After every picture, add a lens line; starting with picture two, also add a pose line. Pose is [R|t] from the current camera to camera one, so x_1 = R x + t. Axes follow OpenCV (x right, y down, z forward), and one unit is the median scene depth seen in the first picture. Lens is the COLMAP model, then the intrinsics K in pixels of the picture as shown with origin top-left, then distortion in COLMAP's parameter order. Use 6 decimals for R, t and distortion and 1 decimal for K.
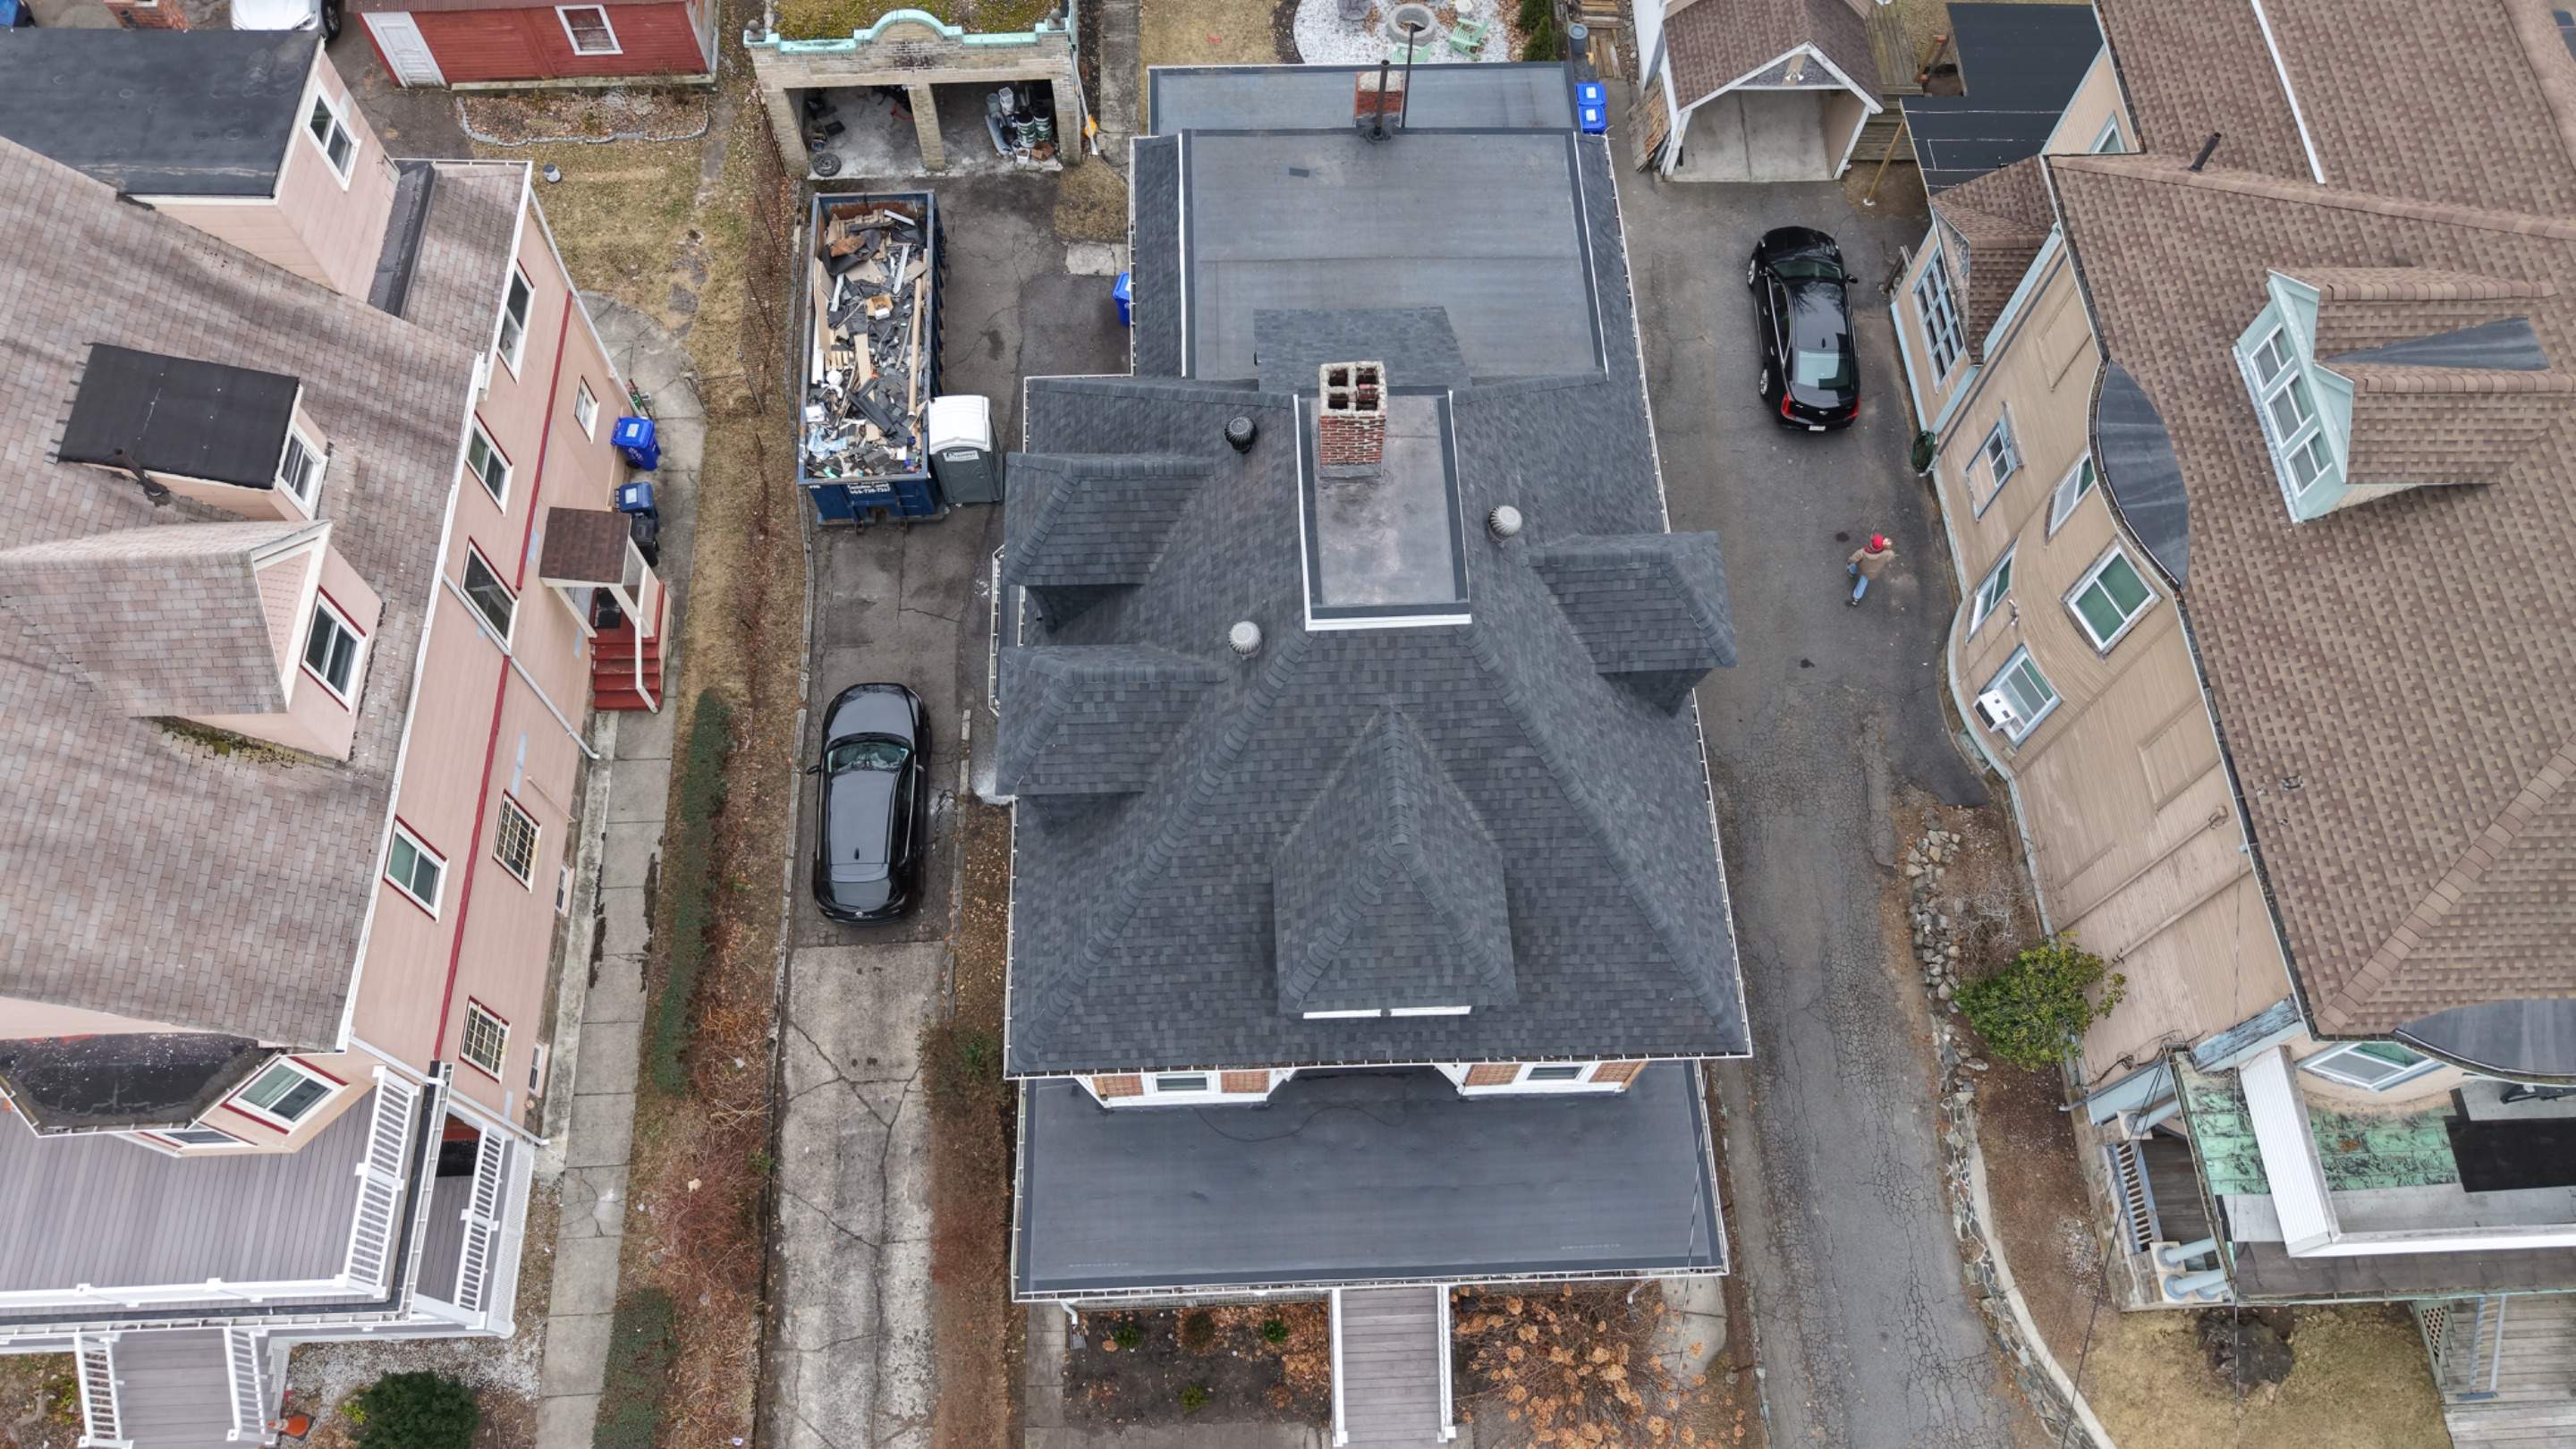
lens RADIAL K [[1721.0, 0, 1290.2], [0, 1721.0, 722.1], [0, 0, 1]] dist [0.004820, -0.000228]
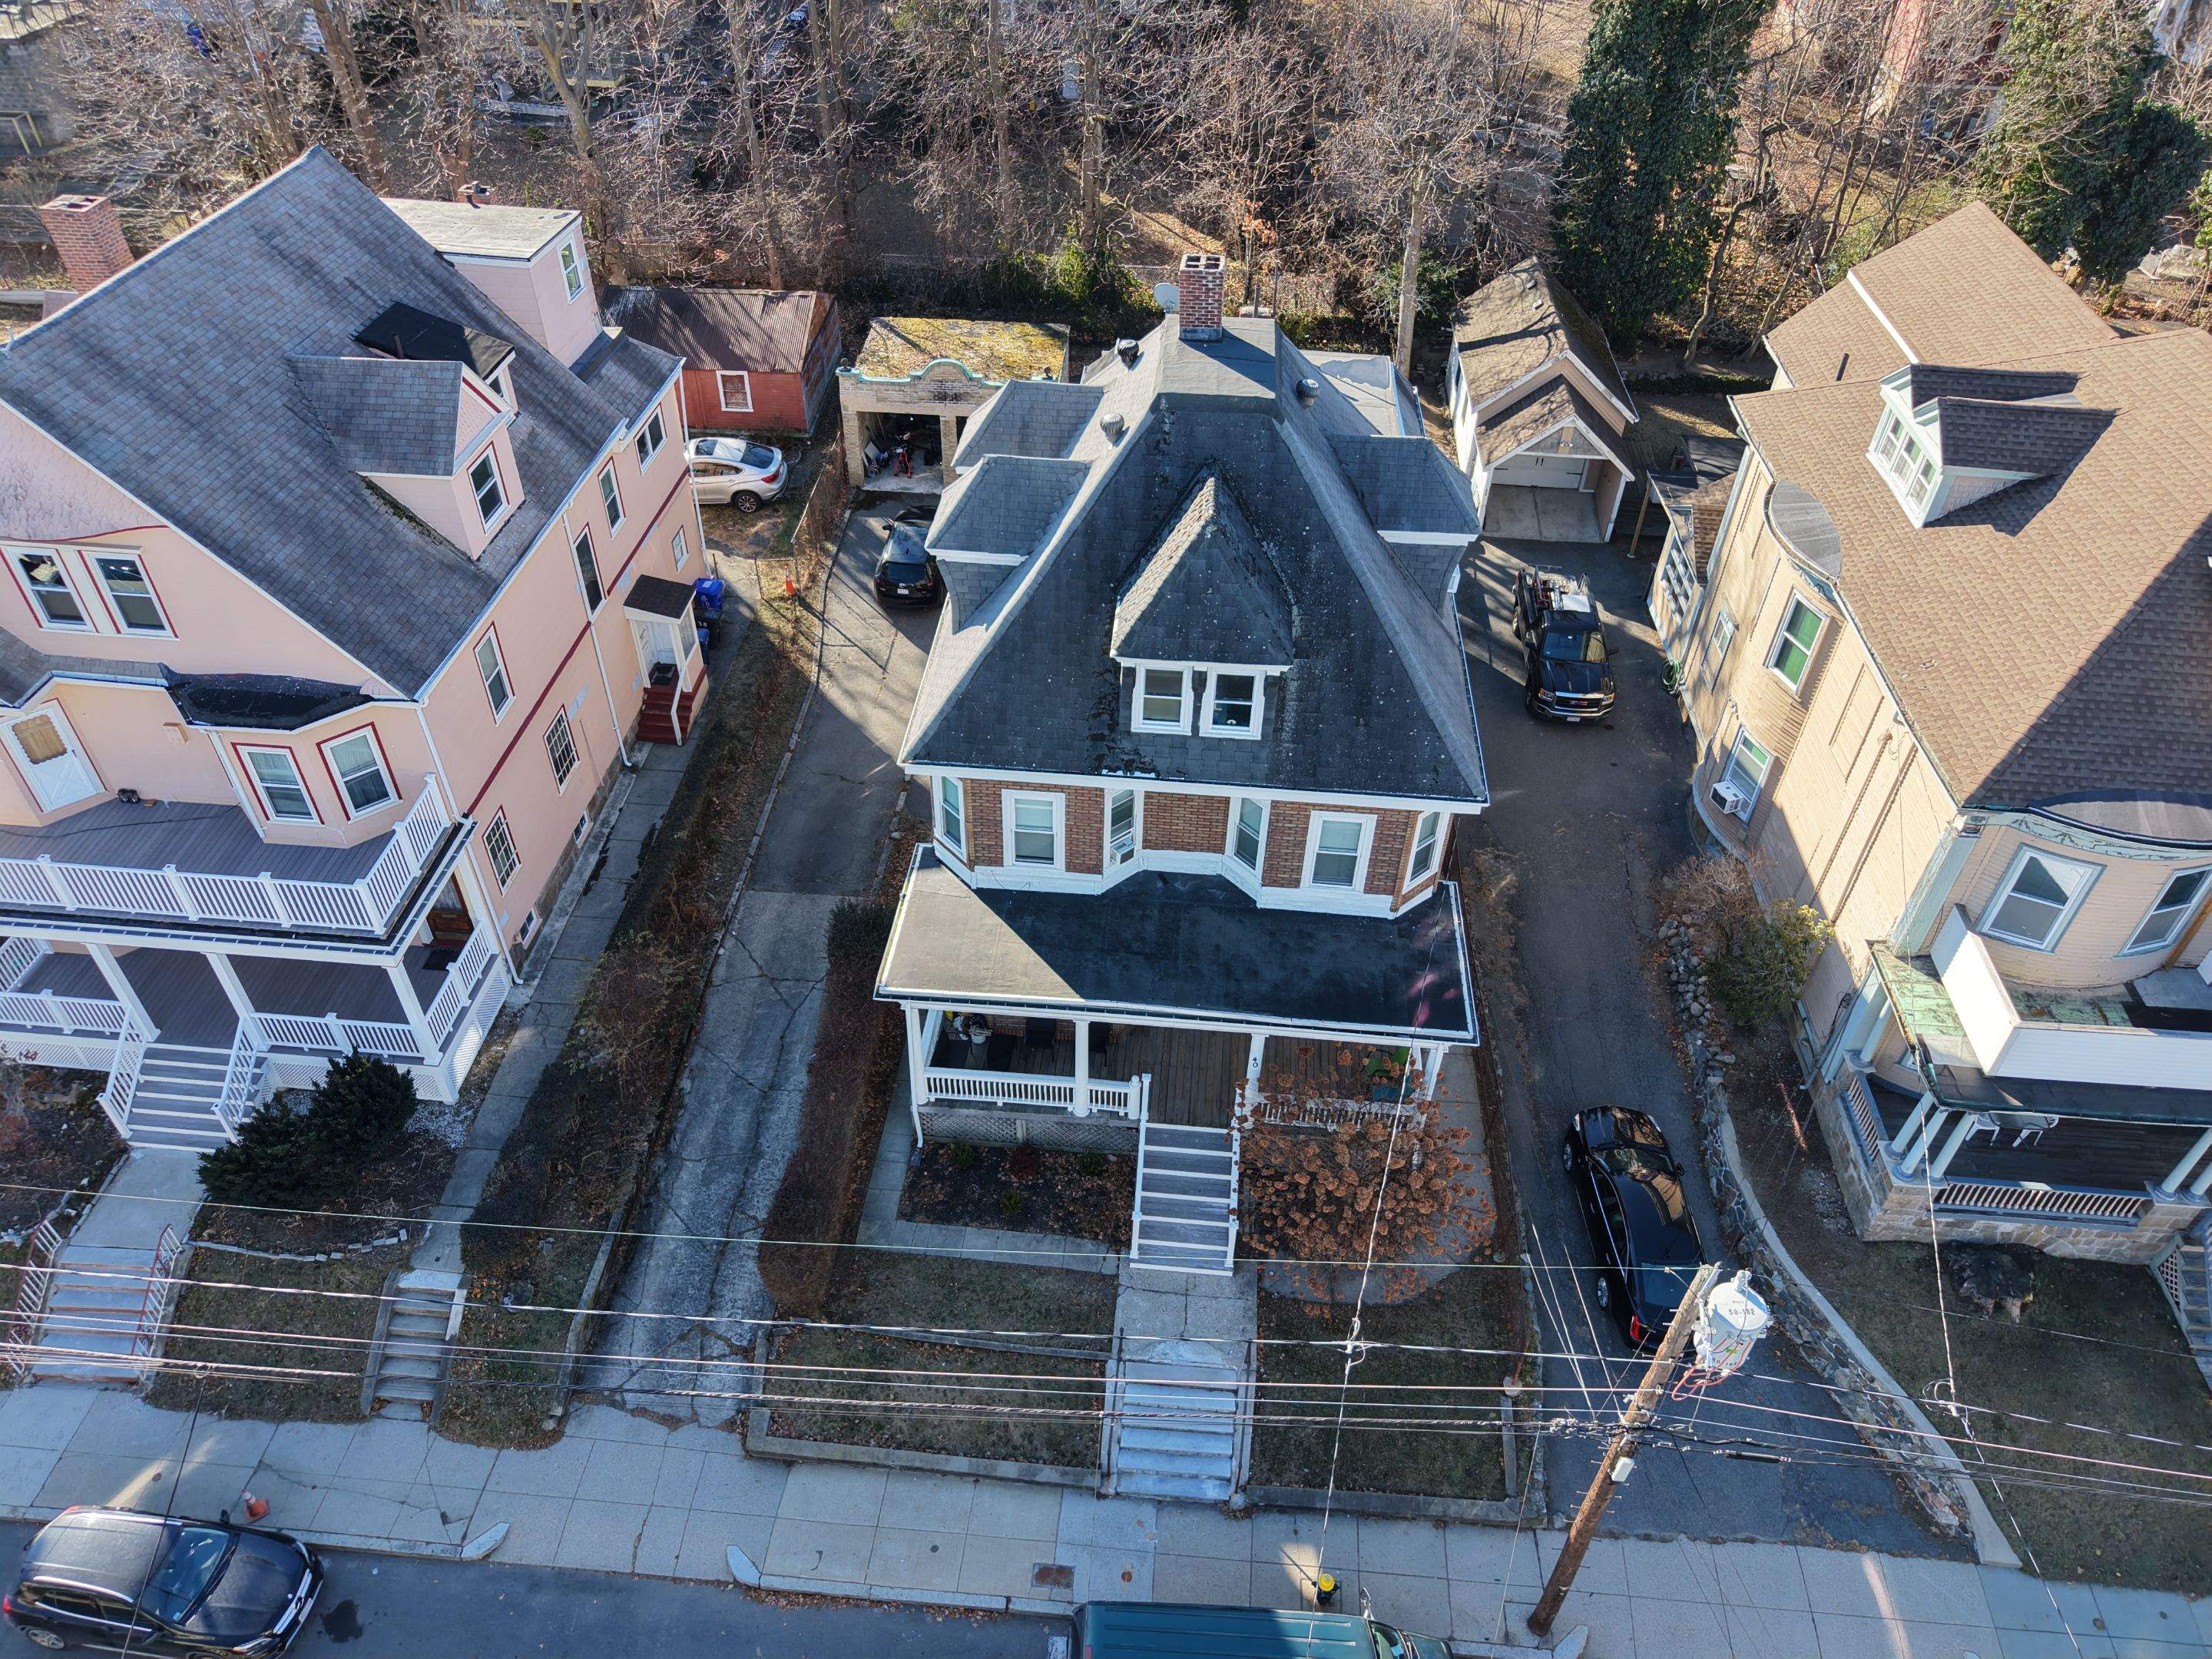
lens RADIAL K [[1484.5, 0, 1108.4], [0, 1484.5, 827.4], [0, 0, 1]] dist [0.007388, -0.002694]
pose [[0.992534, 0.075226, -0.096005, 0.072674], [-0.107670, 0.910193, -0.399944, 0.488688], [0.057297, 0.407295, 0.911498, 0.011623]]
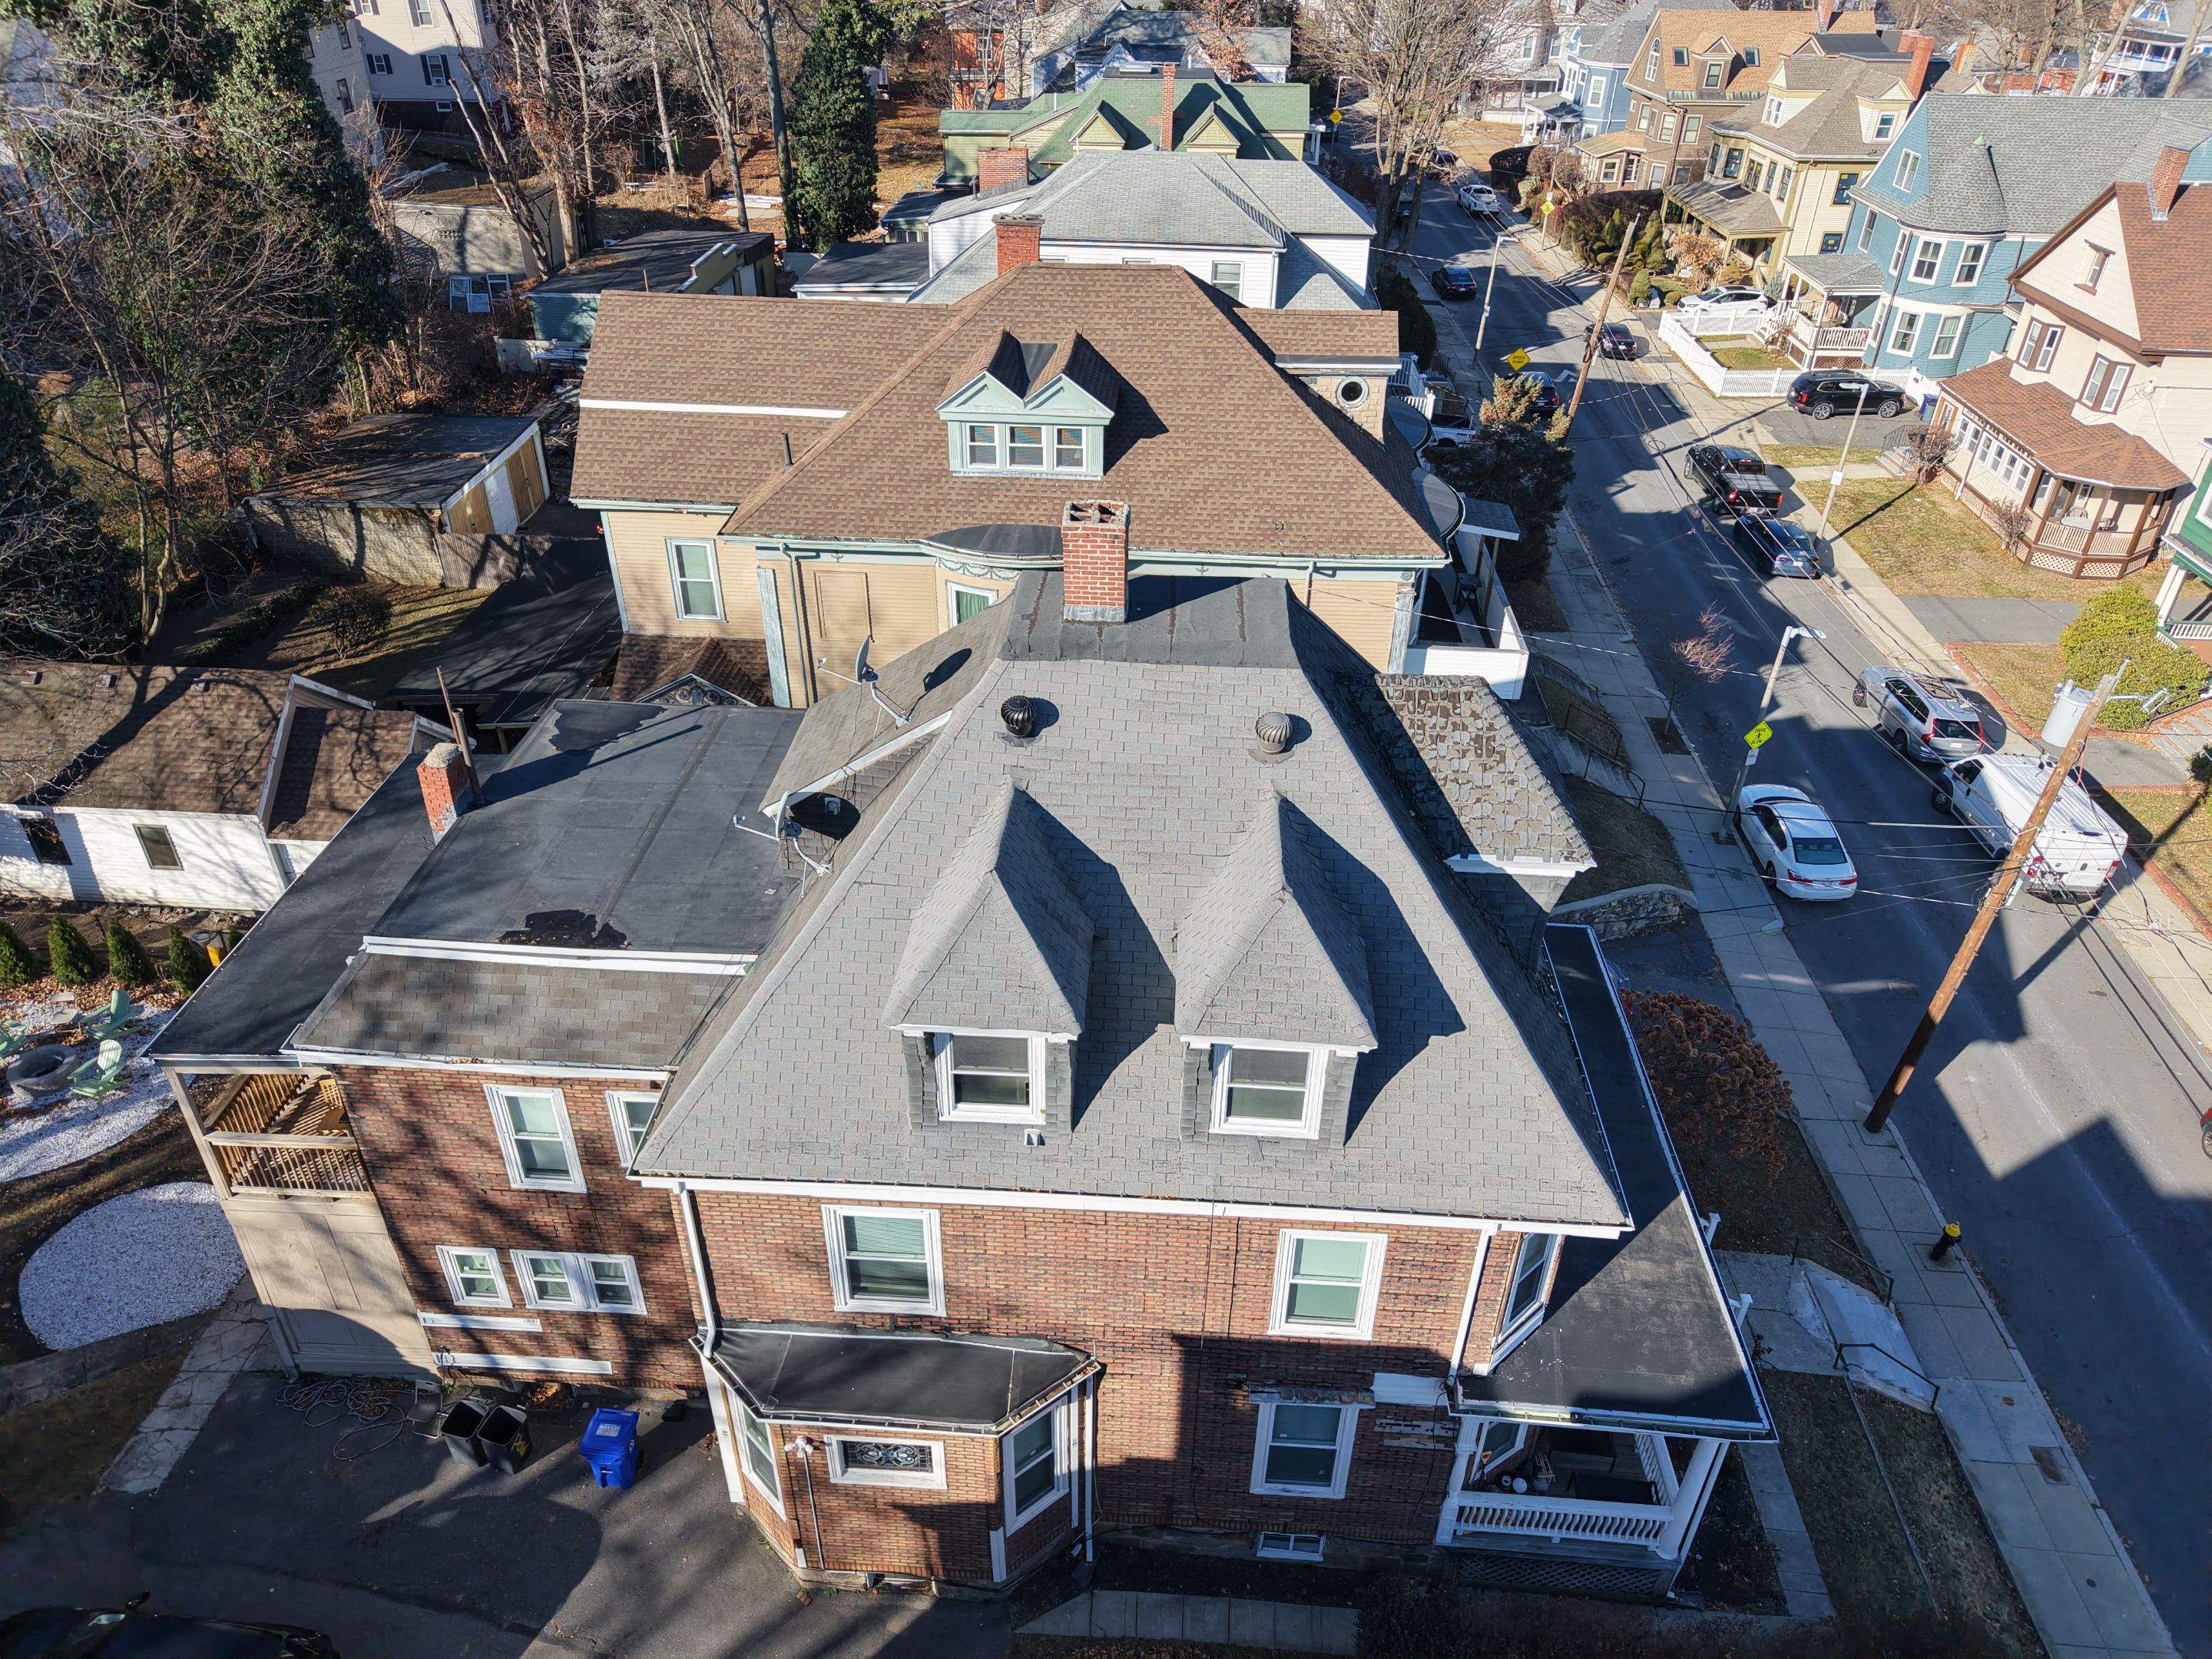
lens RADIAL K [[1484.5, 0, 1101.2], [0, 1484.5, 816.8], [0, 0, 1]] dist [0.007388, -0.002694]
pose [[0.098854, -0.560145, 0.822475, -0.489987], [0.894278, 0.412524, 0.173465, -0.169830], [-0.436456, 0.718374, 0.541705, 0.411299]]
